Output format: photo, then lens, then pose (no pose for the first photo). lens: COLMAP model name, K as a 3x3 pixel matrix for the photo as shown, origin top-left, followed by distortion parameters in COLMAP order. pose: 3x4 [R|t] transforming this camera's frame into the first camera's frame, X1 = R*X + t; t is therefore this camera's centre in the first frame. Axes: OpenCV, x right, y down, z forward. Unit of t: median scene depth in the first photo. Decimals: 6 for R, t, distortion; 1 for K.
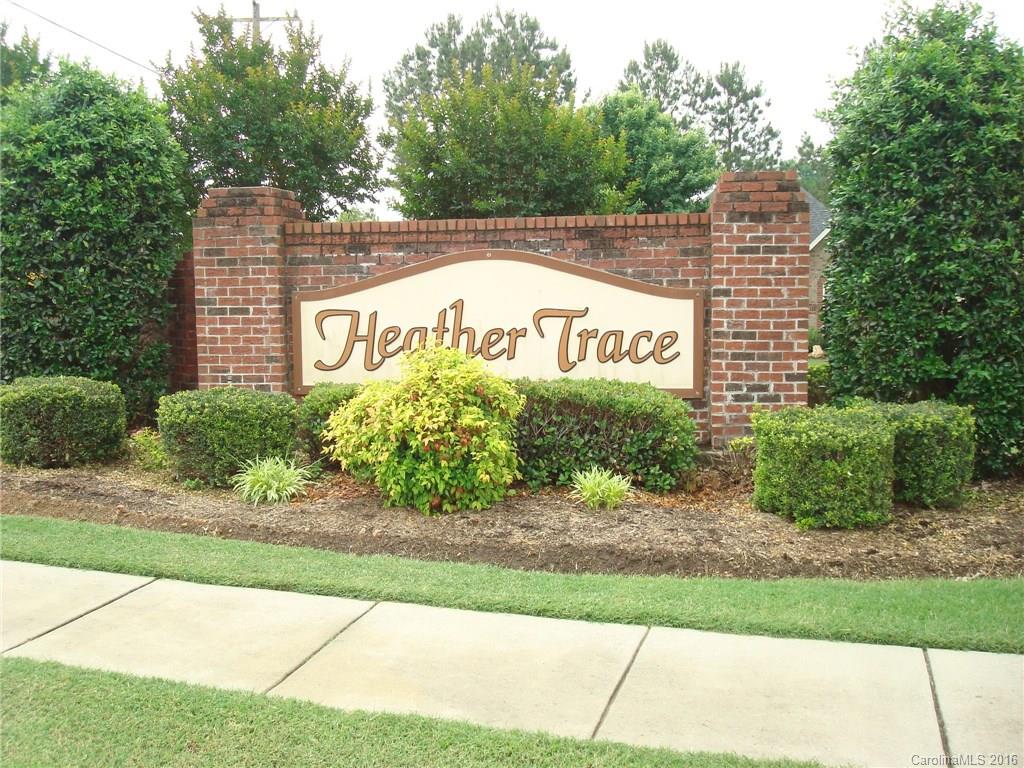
lens RADIAL K [[1069.7, 0, 512.6], [0, 1069.7, 404.3], [0, 0, 1]] dist [-0.086780, -0.078245]
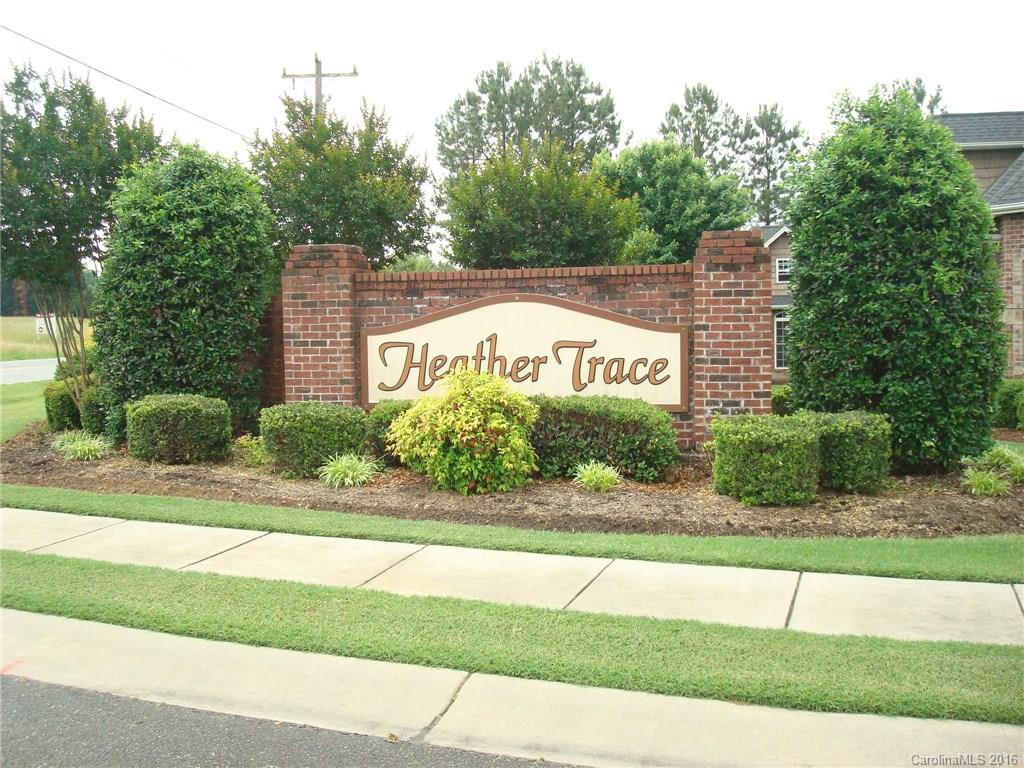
lens RADIAL K [[1069.7, 0, 512.6], [0, 1069.7, 404.3], [0, 0, 1]] dist [-0.086780, -0.078245]
pose [[0.998797, -0.000490, -0.049038, 0.034279], [-0.001041, 0.999513, -0.031200, 0.024216], [0.049030, 0.031213, 0.998309, -0.253103]]
